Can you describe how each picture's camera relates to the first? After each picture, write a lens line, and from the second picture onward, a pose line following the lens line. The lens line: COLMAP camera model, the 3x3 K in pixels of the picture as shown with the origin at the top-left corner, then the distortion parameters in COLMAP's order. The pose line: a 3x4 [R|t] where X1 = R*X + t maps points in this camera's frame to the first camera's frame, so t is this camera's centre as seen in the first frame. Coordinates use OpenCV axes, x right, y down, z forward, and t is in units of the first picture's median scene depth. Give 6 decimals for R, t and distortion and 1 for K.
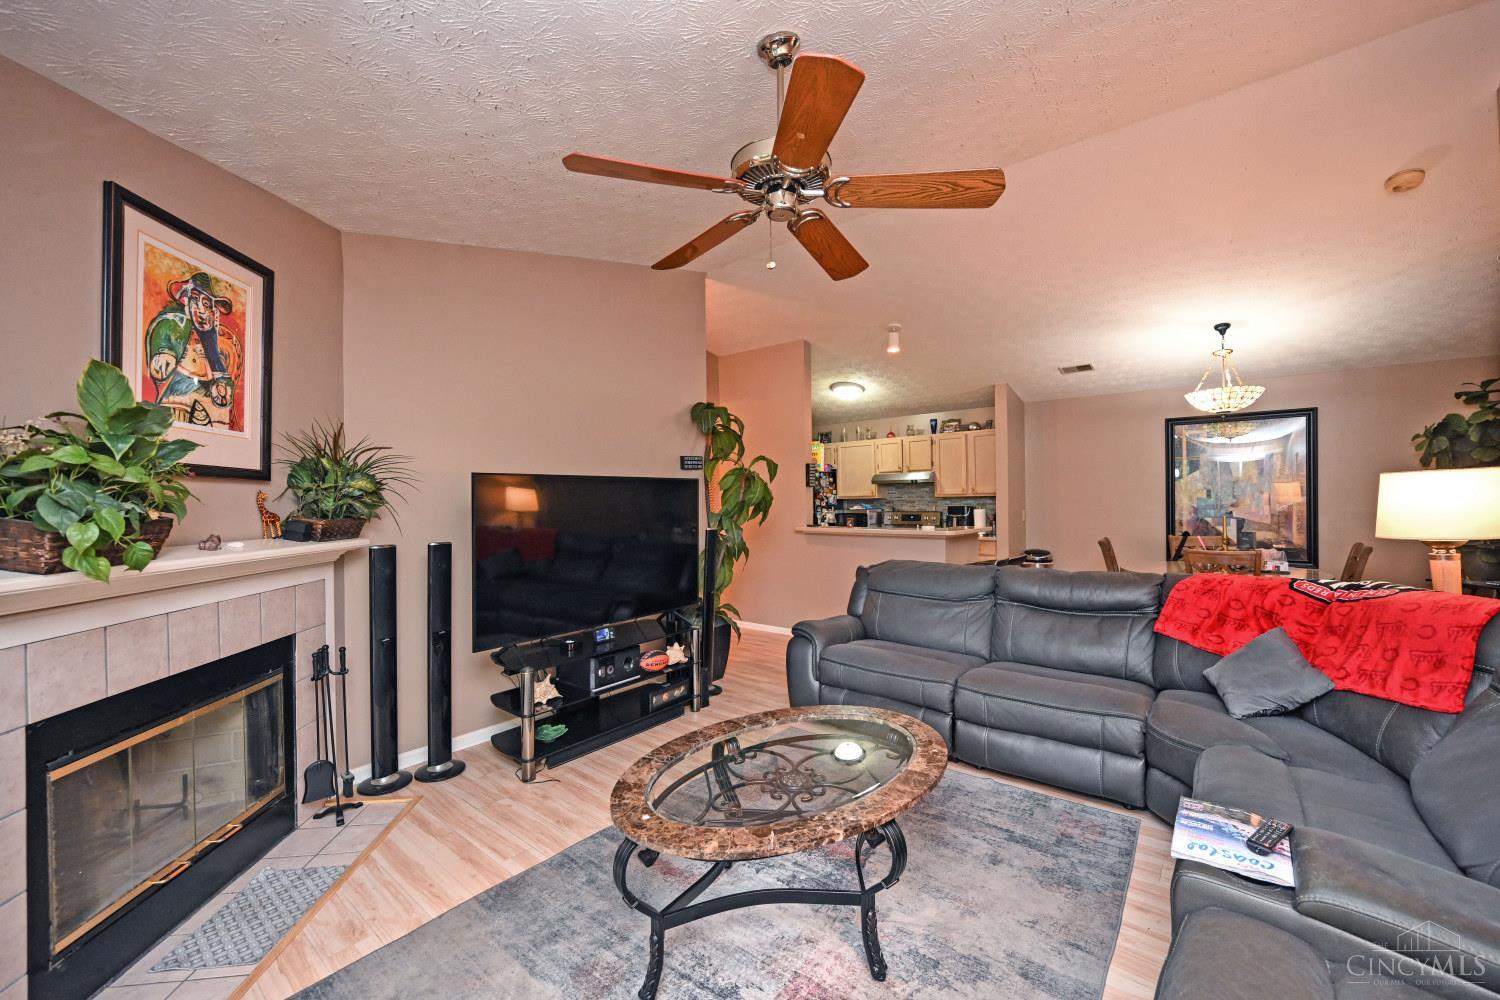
lens RADIAL K [[614.8, 0, 750.0], [0, 614.8, 500.0], [0, 0, 1]] dist [0.000161, 0.000043]
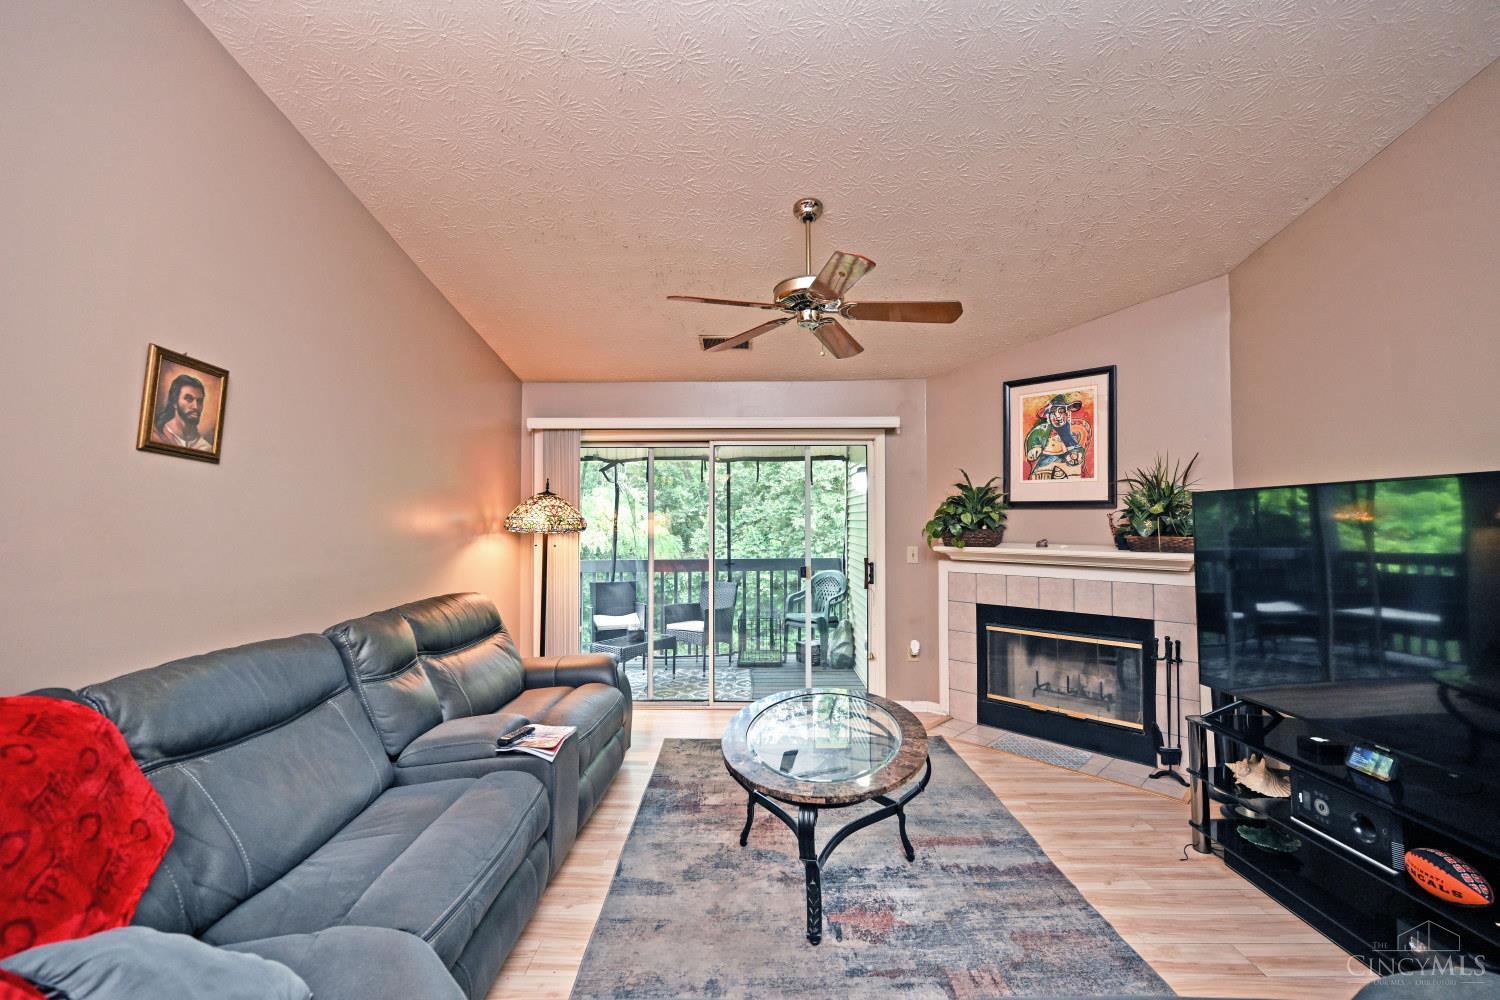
lens RADIAL K [[590.9, 0, 750.0], [0, 590.9, 500.0], [0, 0, 1]] dist [-0.000024, -0.000066]
pose [[-0.767151, -0.006153, -0.641437, 0.913070], [0.014313, 0.999541, -0.026706, -0.024846], [0.641307, -0.029669, -0.766711, 1.708018]]
